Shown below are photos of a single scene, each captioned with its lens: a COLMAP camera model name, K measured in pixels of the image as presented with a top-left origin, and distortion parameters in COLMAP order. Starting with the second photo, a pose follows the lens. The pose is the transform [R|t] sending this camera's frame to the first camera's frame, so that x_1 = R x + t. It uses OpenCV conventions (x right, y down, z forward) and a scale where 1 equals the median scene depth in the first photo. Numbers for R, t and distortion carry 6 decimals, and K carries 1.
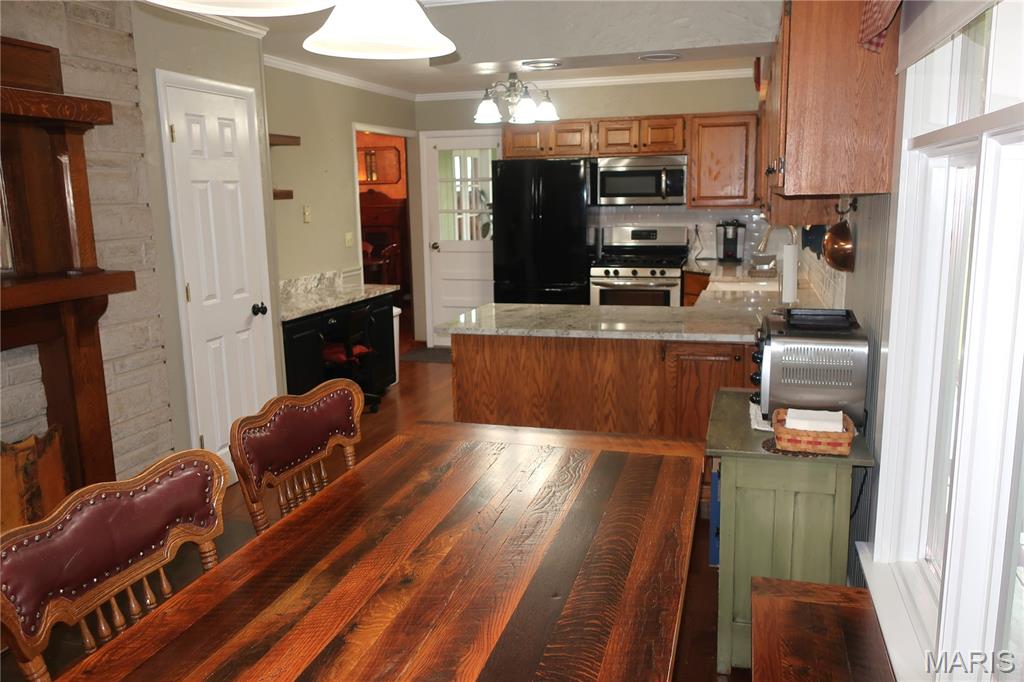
lens RADIAL K [[796.4, 0, 512.0], [0, 796.4, 341.0], [0, 0, 1]] dist [-0.012677, 0.003750]
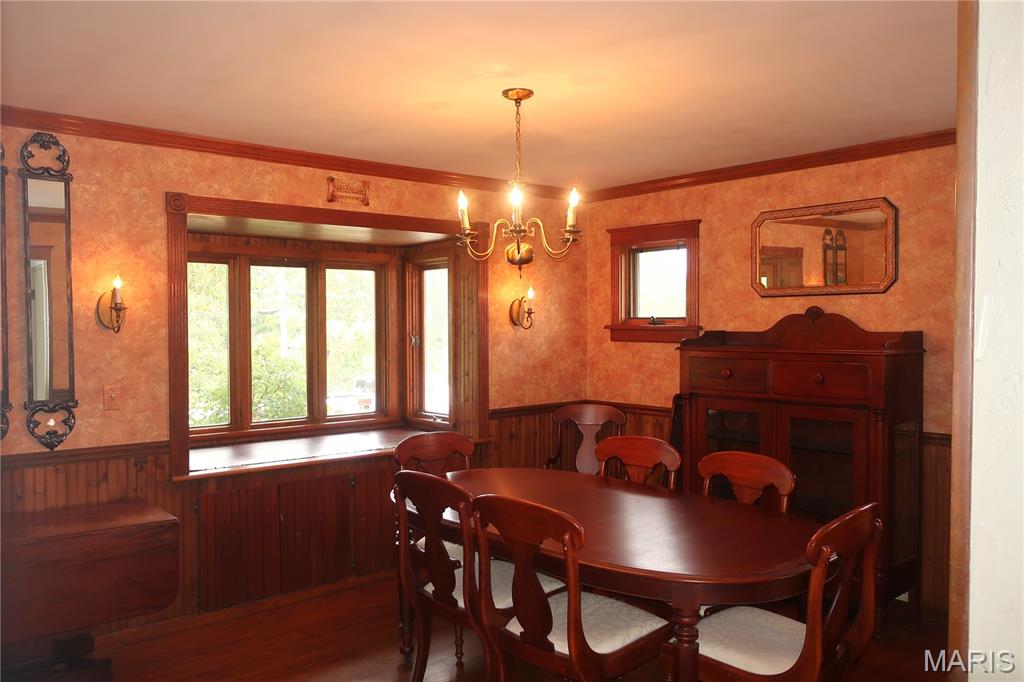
lens RADIAL K [[796.4, 0, 512.0], [0, 796.4, 341.0], [0, 0, 1]] dist [-0.012677, 0.003750]
pose [[0.836338, 0.029843, -0.547401, -0.084871], [-0.115613, 0.985662, -0.122902, -0.107098], [0.535885, 0.166074, 0.827796, 0.589917]]
